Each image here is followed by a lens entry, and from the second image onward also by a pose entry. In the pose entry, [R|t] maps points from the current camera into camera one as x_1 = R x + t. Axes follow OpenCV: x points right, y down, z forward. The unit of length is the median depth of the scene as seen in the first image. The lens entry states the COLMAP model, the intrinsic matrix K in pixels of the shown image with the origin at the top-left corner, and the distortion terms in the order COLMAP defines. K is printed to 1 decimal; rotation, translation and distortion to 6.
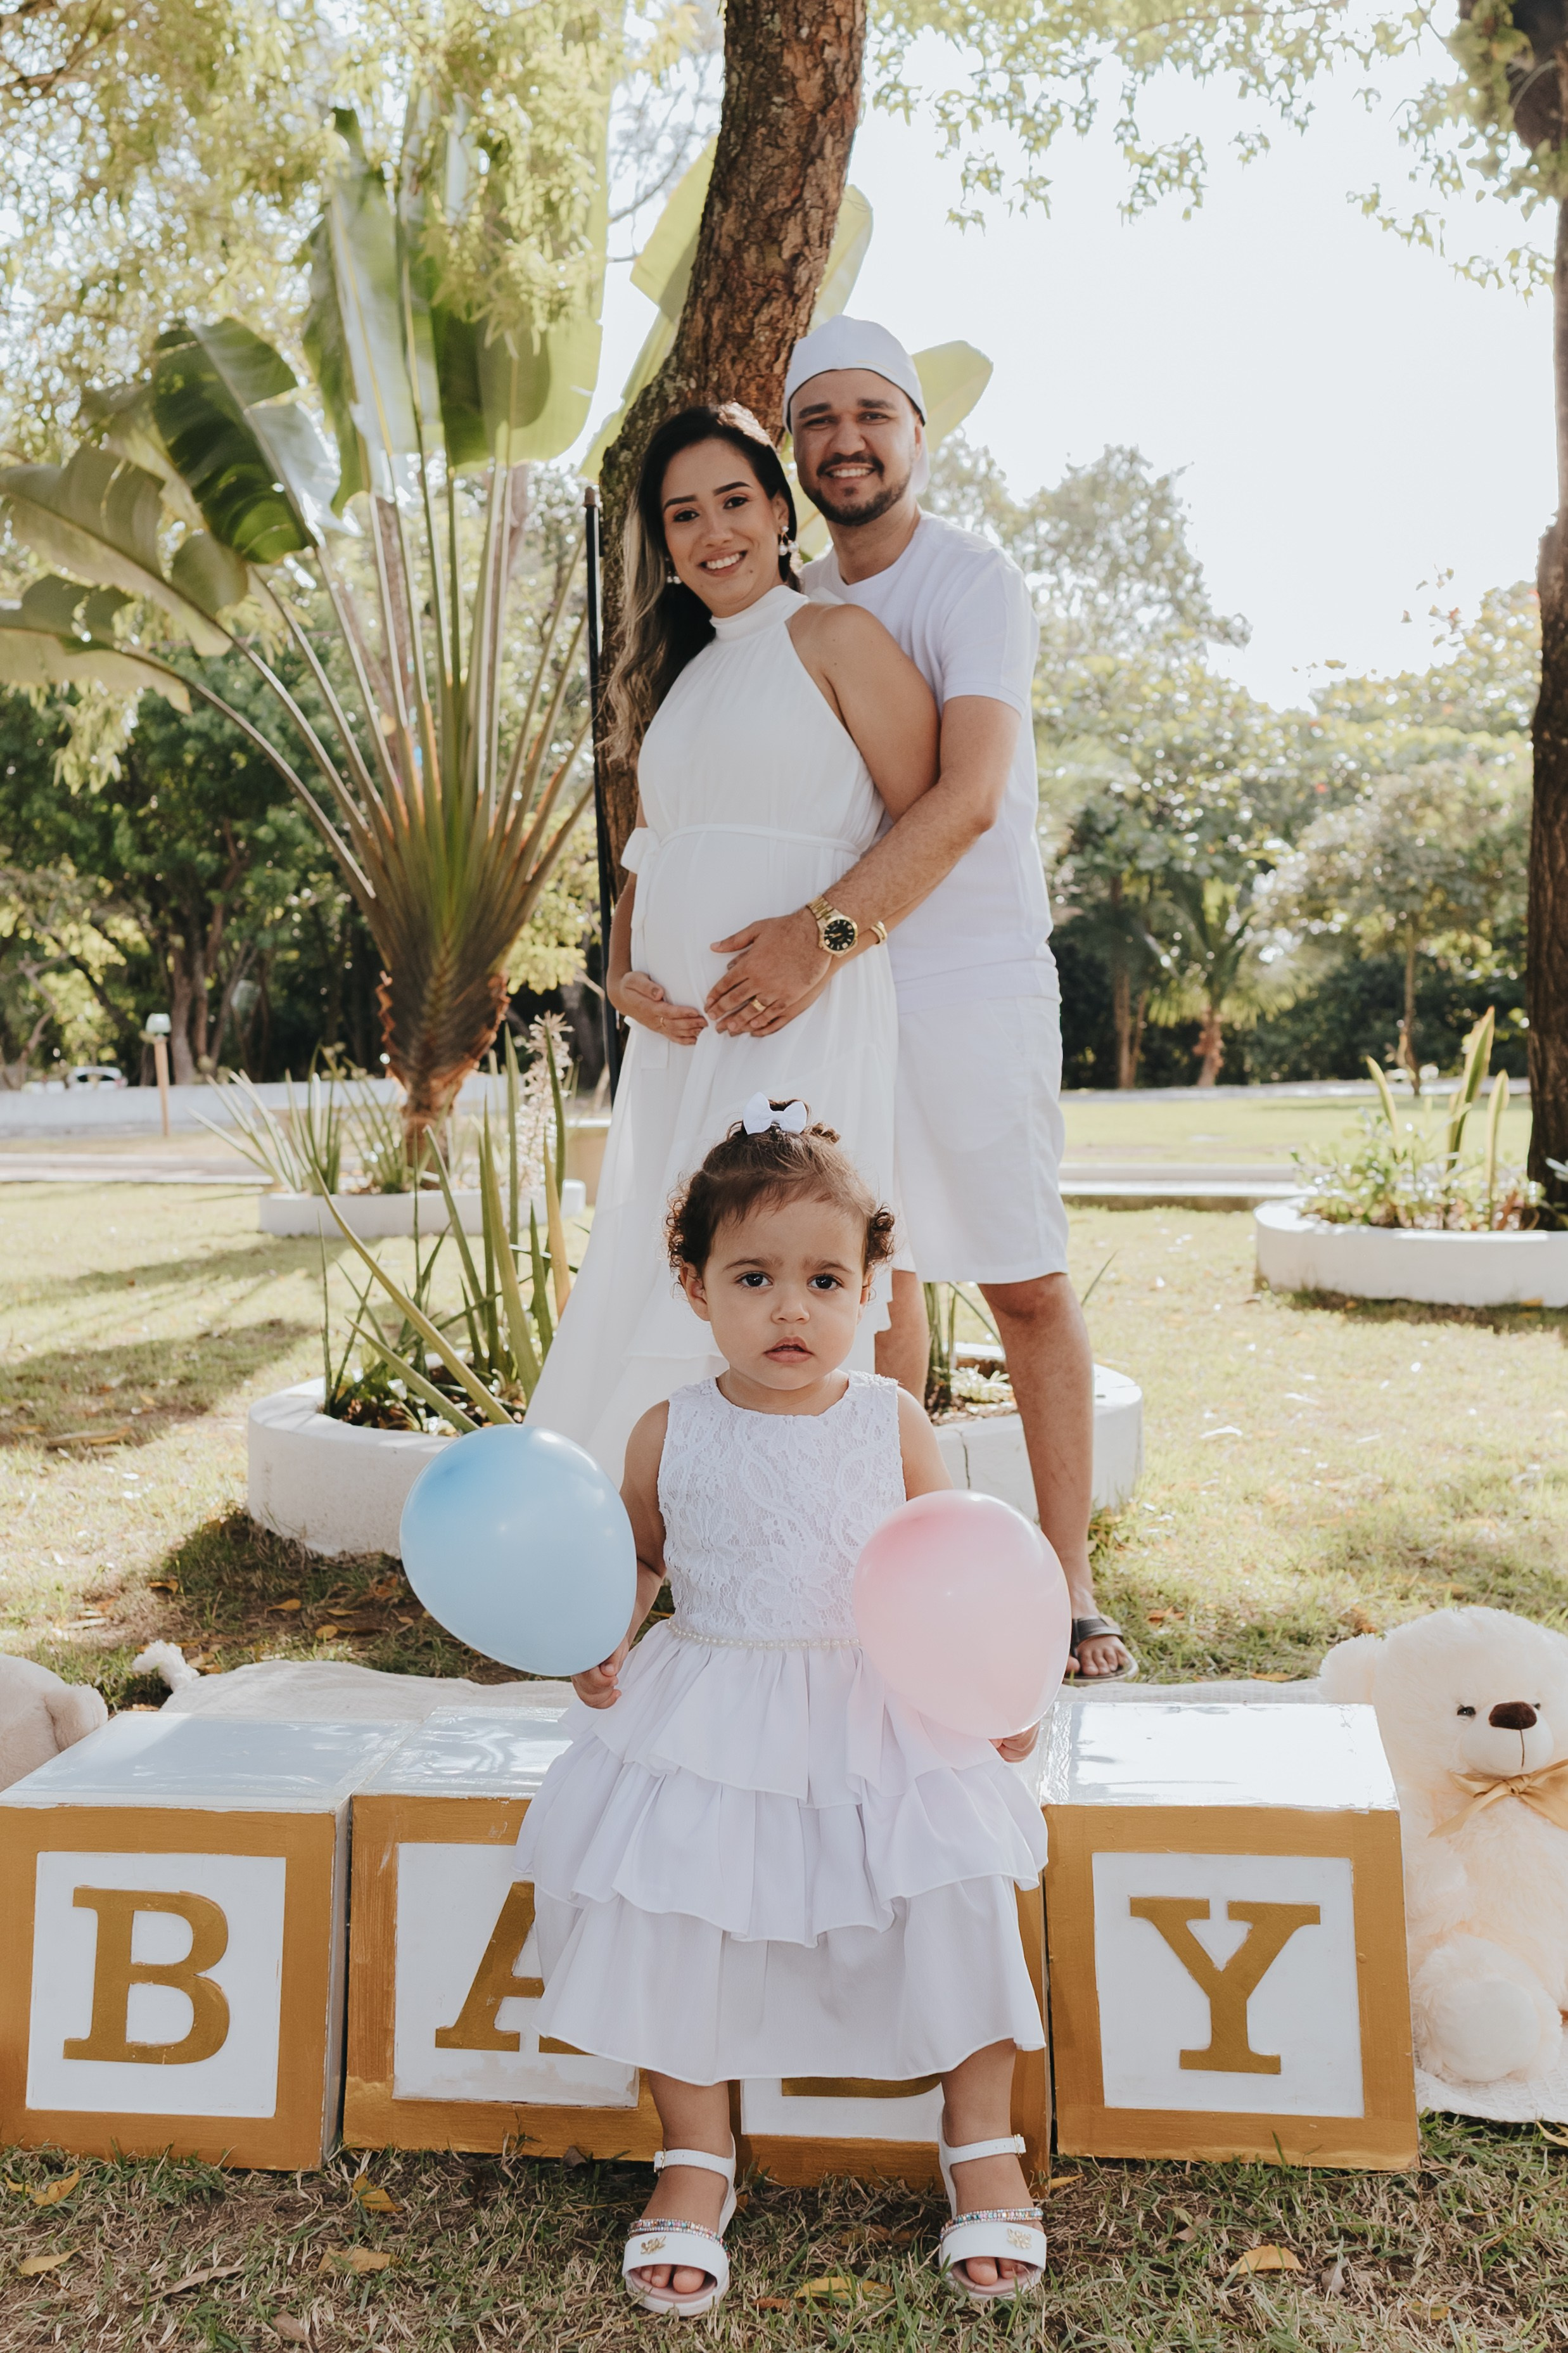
lens RADIAL K [[2753.0, 0, 785.7], [0, 2753.0, 1168.7], [0, 0, 1]] dist [0.393905, -0.439119]
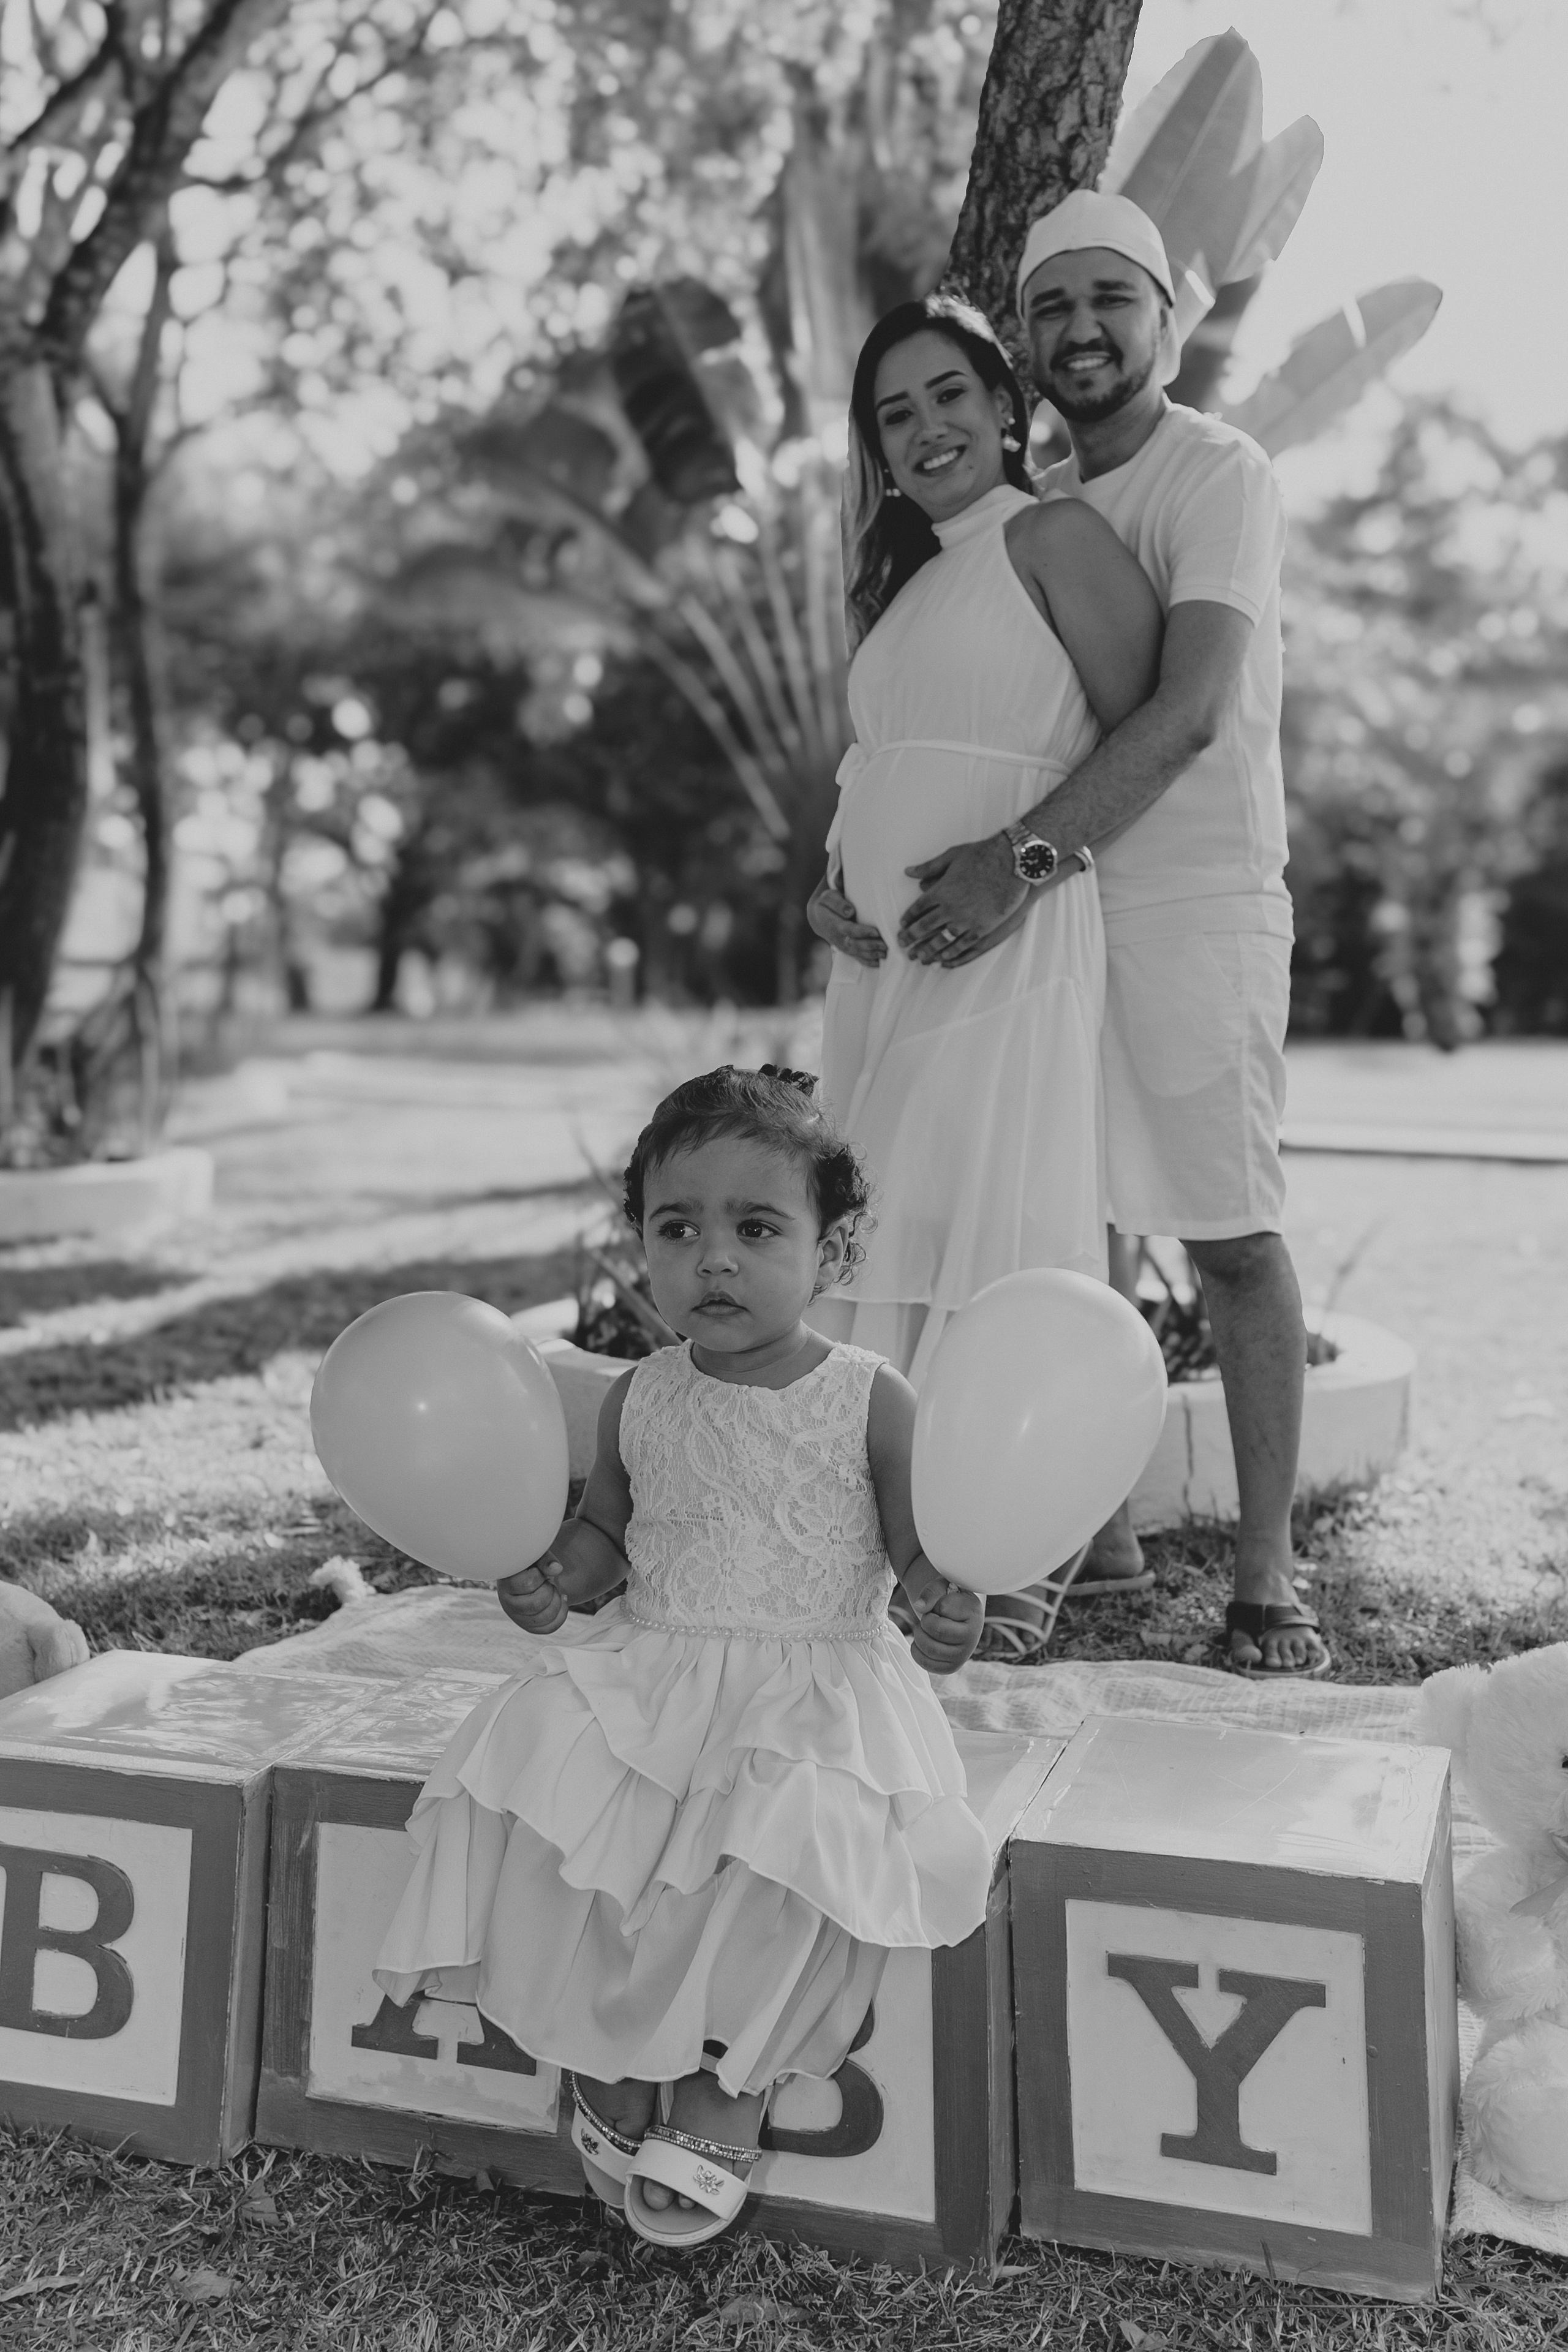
lens RADIAL K [[2630.3, 0, 787.6], [0, 2630.3, 1166.6], [0, 0, 1]] dist [0.385701, -0.397611]
pose [[0.984985, 0.040409, -0.167841, 0.069399], [-0.036542, 0.998992, 0.026065, -0.001350], [0.168726, -0.019541, 0.985469, 0.073087]]
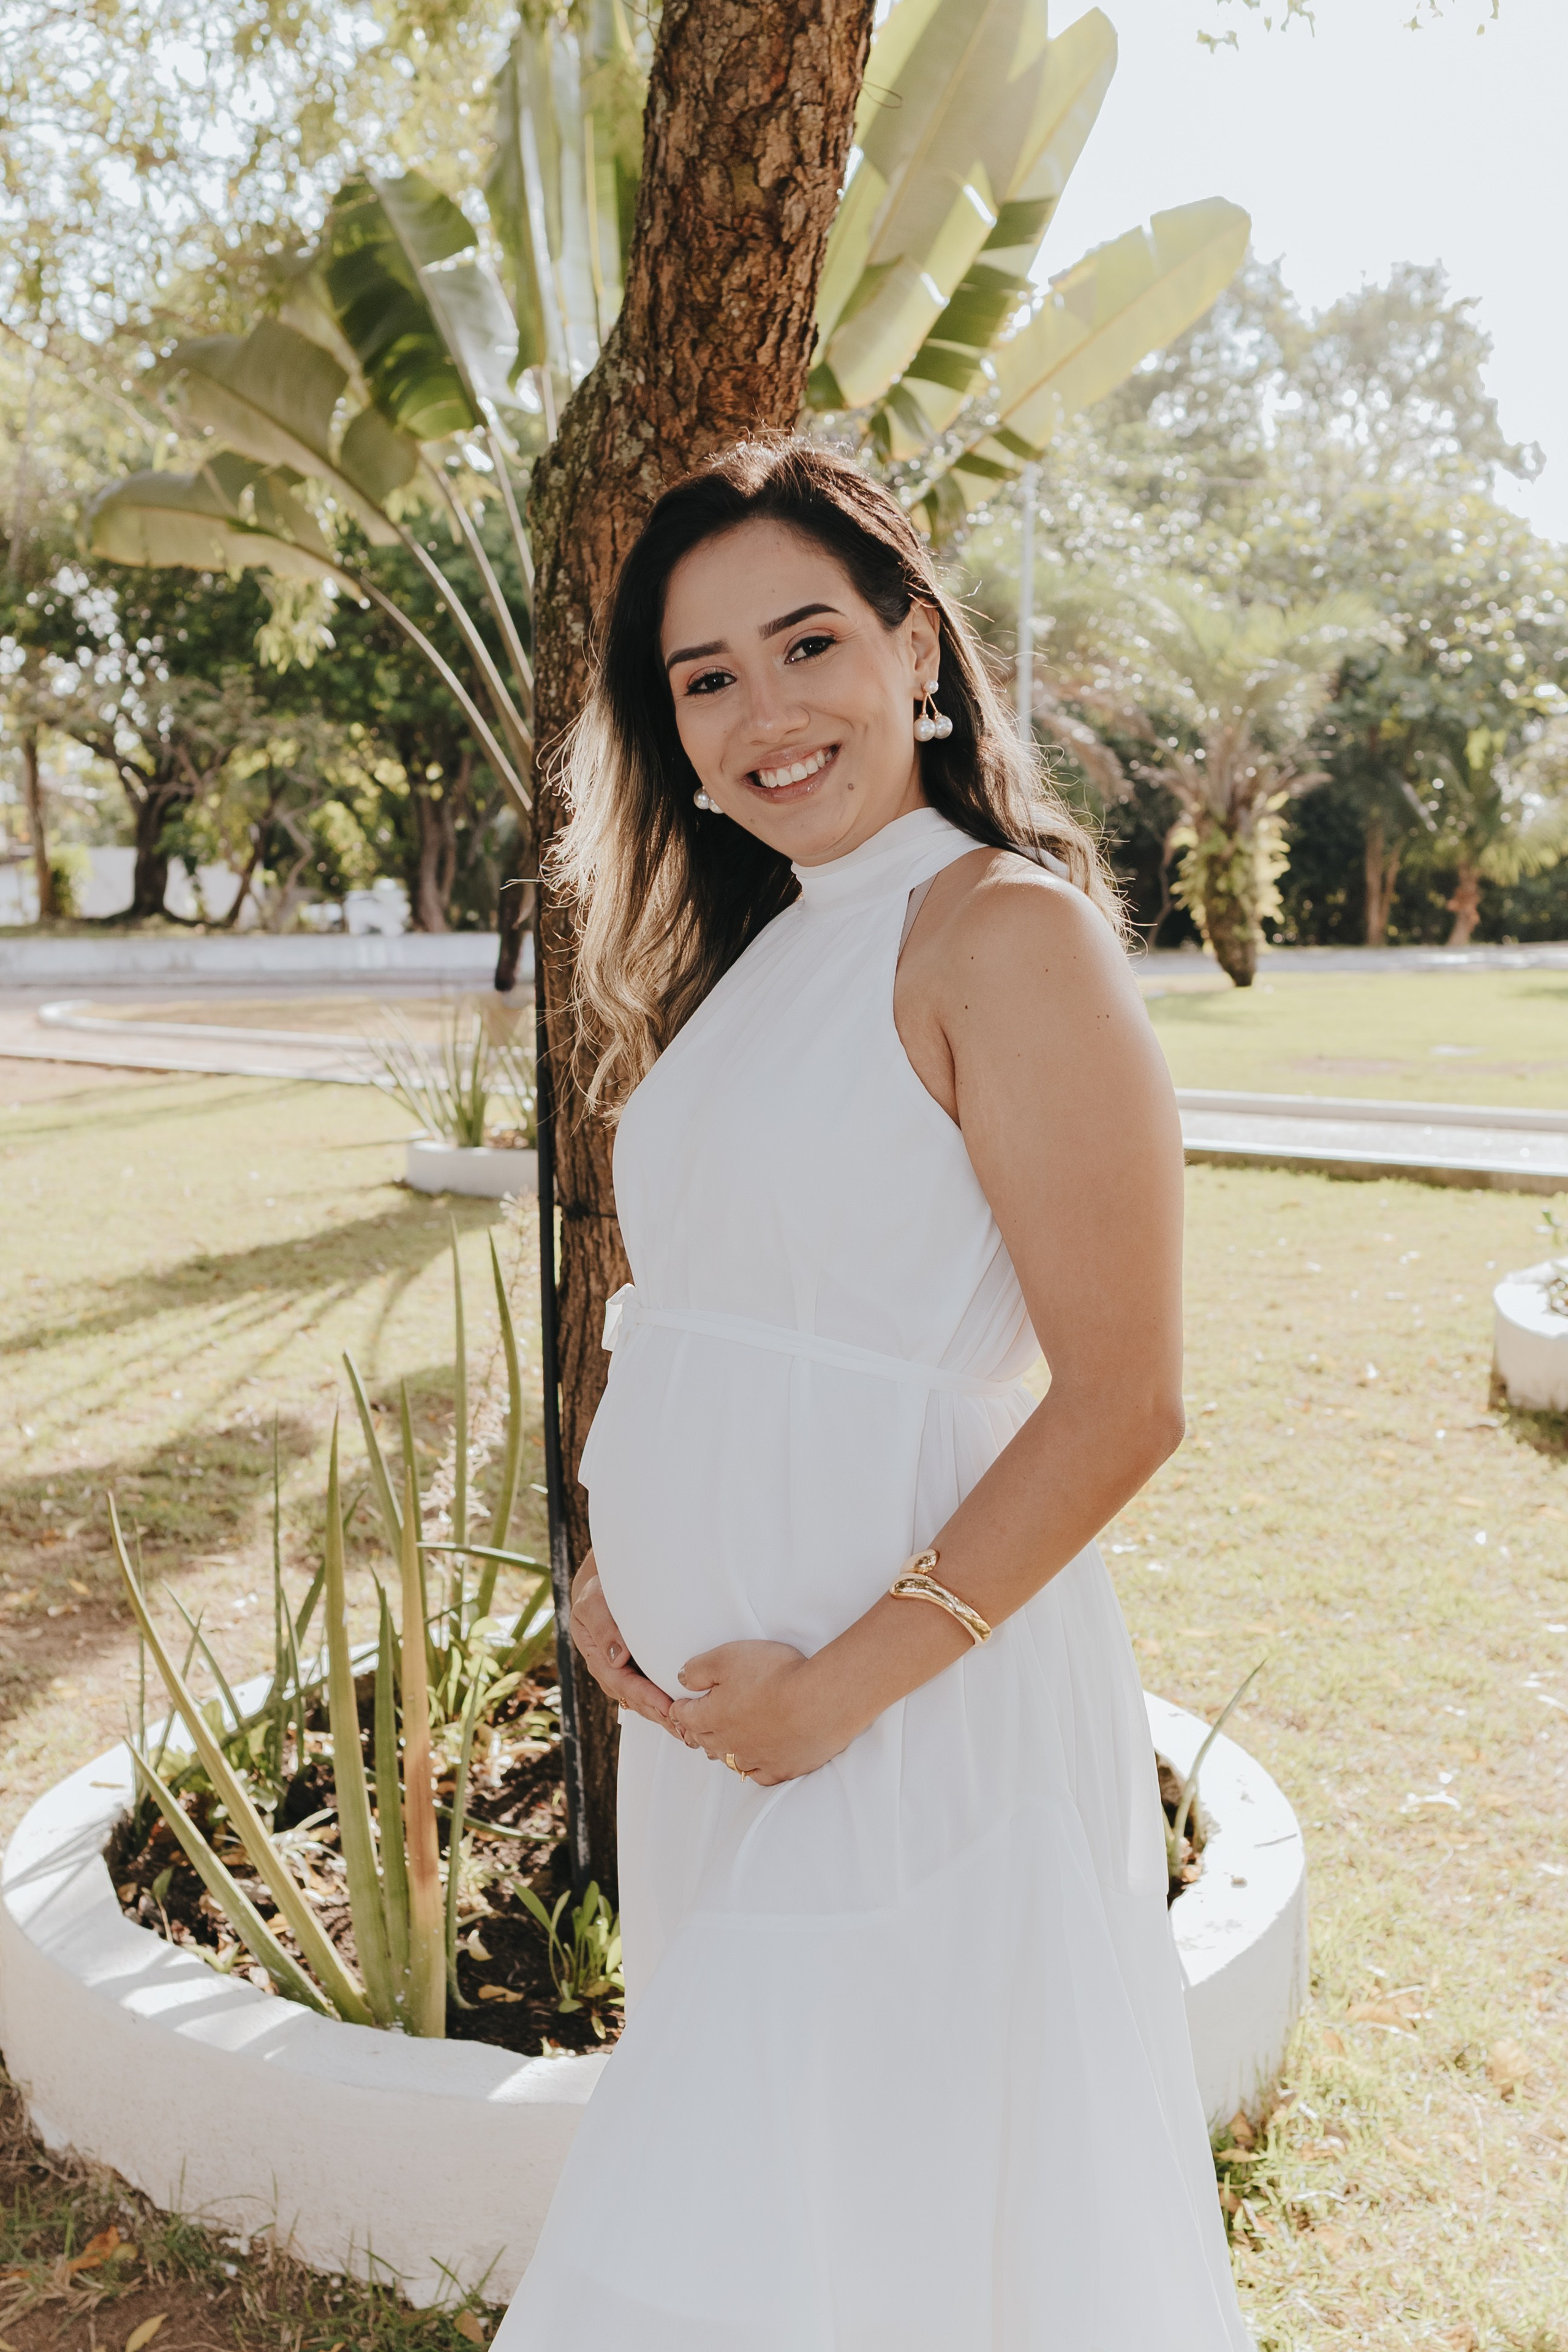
lens RADIAL K [[2630.3, 0, 787.6], [0, 2630.3, 1166.6], [0, 0, 1]] dist [0.385701, -0.397611]
pose [[0.995359, 0.027388, -0.092248, 0.059805], [-0.020905, 0.997291, 0.070528, -0.130815], [0.093929, -0.068272, 0.993235, 0.343665]]
